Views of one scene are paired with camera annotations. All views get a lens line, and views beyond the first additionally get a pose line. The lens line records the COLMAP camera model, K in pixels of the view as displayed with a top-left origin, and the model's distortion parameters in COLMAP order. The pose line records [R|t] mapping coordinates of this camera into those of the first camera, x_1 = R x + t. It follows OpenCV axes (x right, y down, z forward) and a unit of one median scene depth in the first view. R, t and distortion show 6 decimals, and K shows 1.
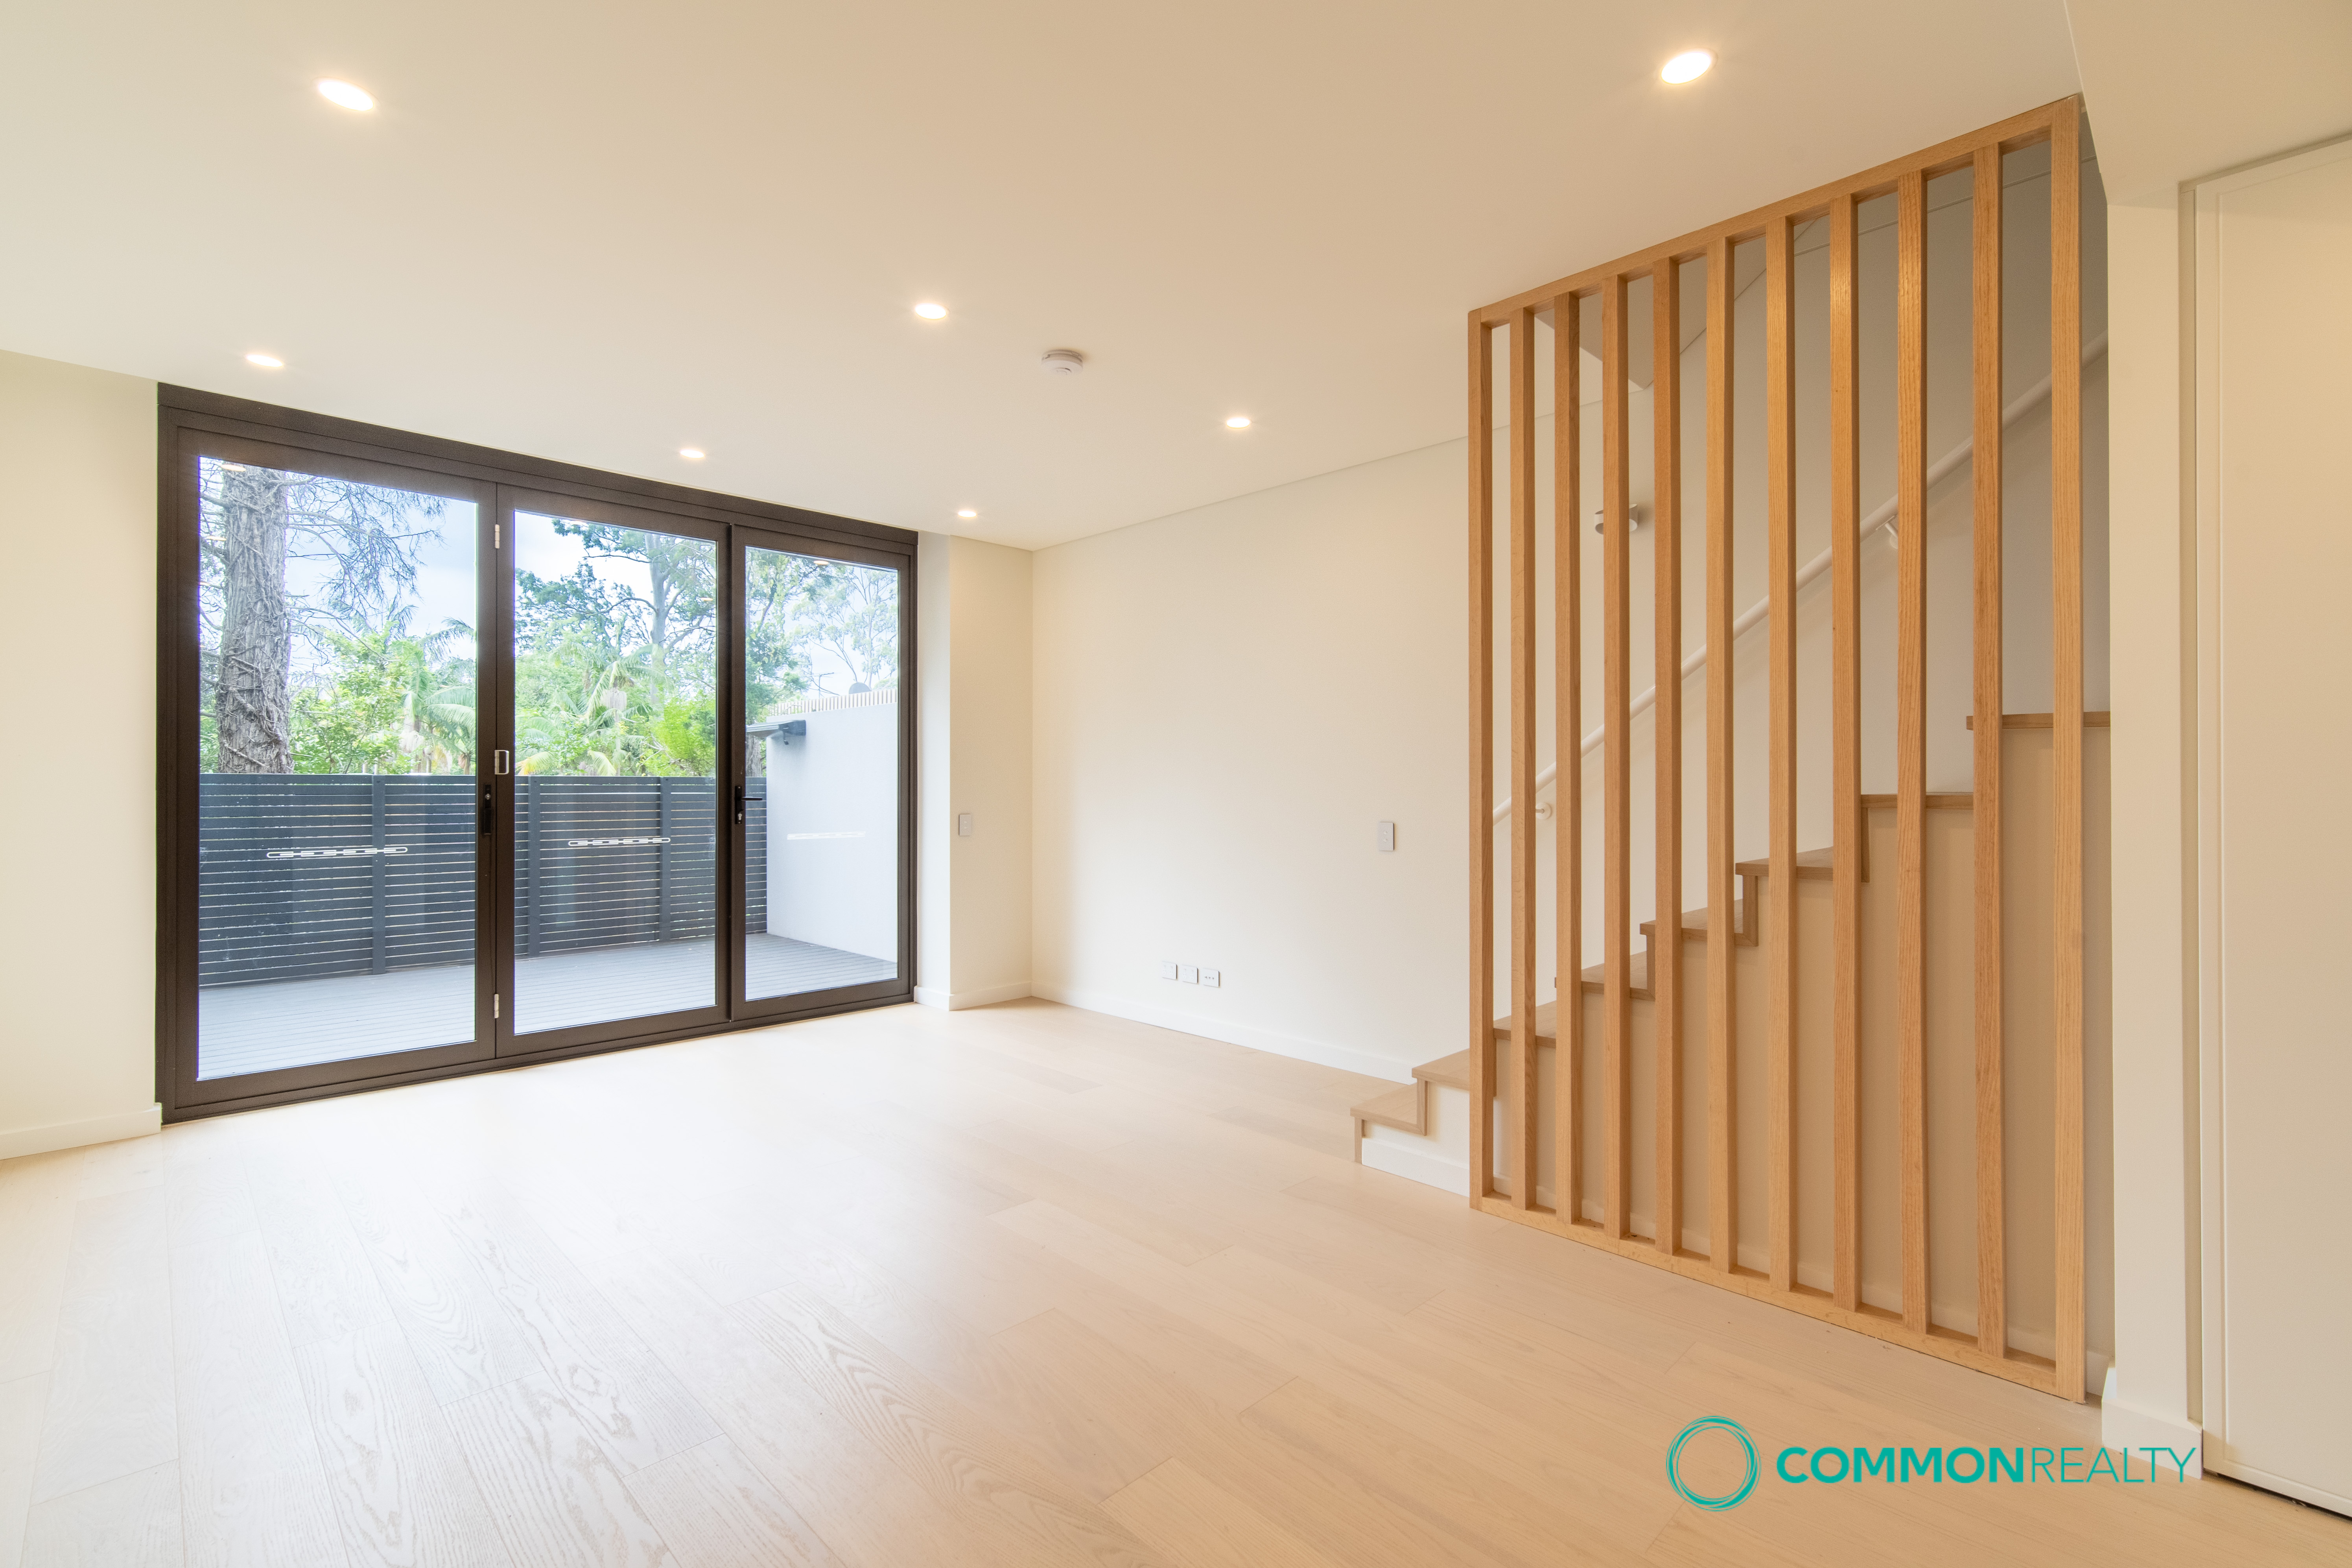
lens RADIAL K [[1040.2, 0, 1185.4], [0, 1040.2, 793.8], [0, 0, 1]] dist [-0.009321, 0.000253]
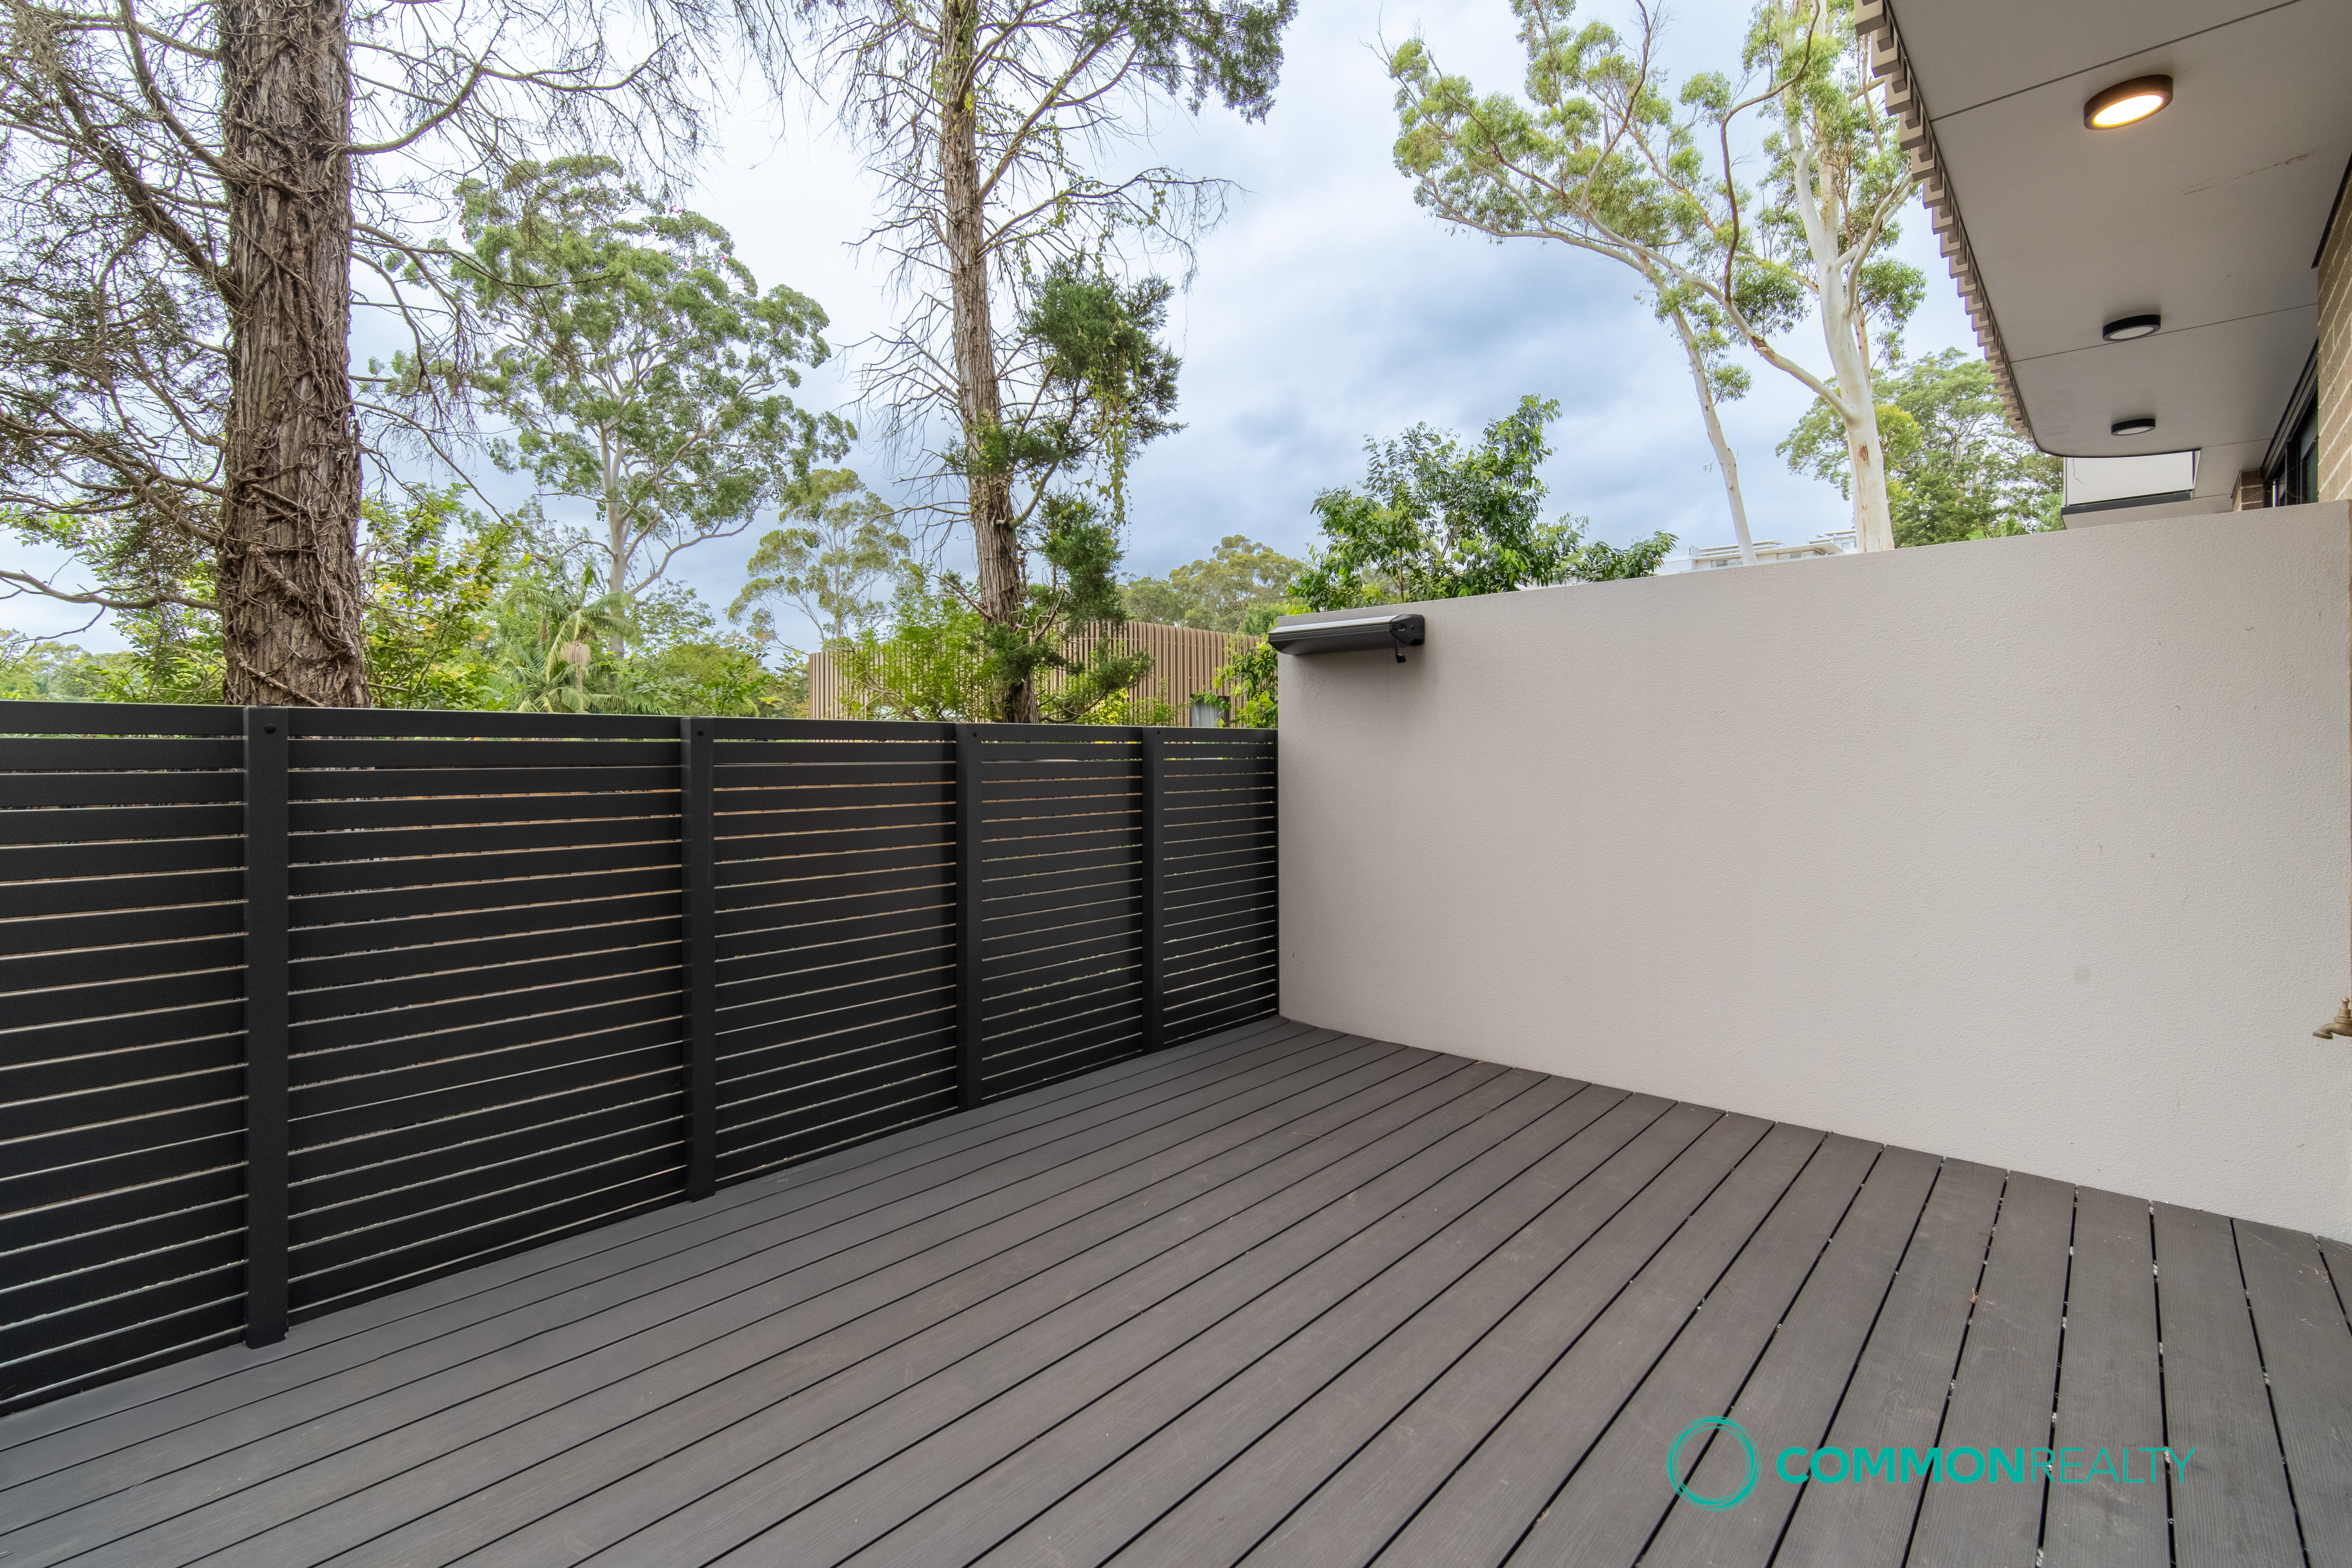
lens RADIAL K [[1040.3, 0, 1168.4], [0, 1040.3, 768.2], [0, 0, 1]] dist [-0.009321, 0.000253]
pose [[0.998471, -0.003931, 0.055141, -0.506674], [0.003430, 0.999952, 0.009174, -0.000913], [-0.055175, -0.008971, 0.998436, 0.475348]]
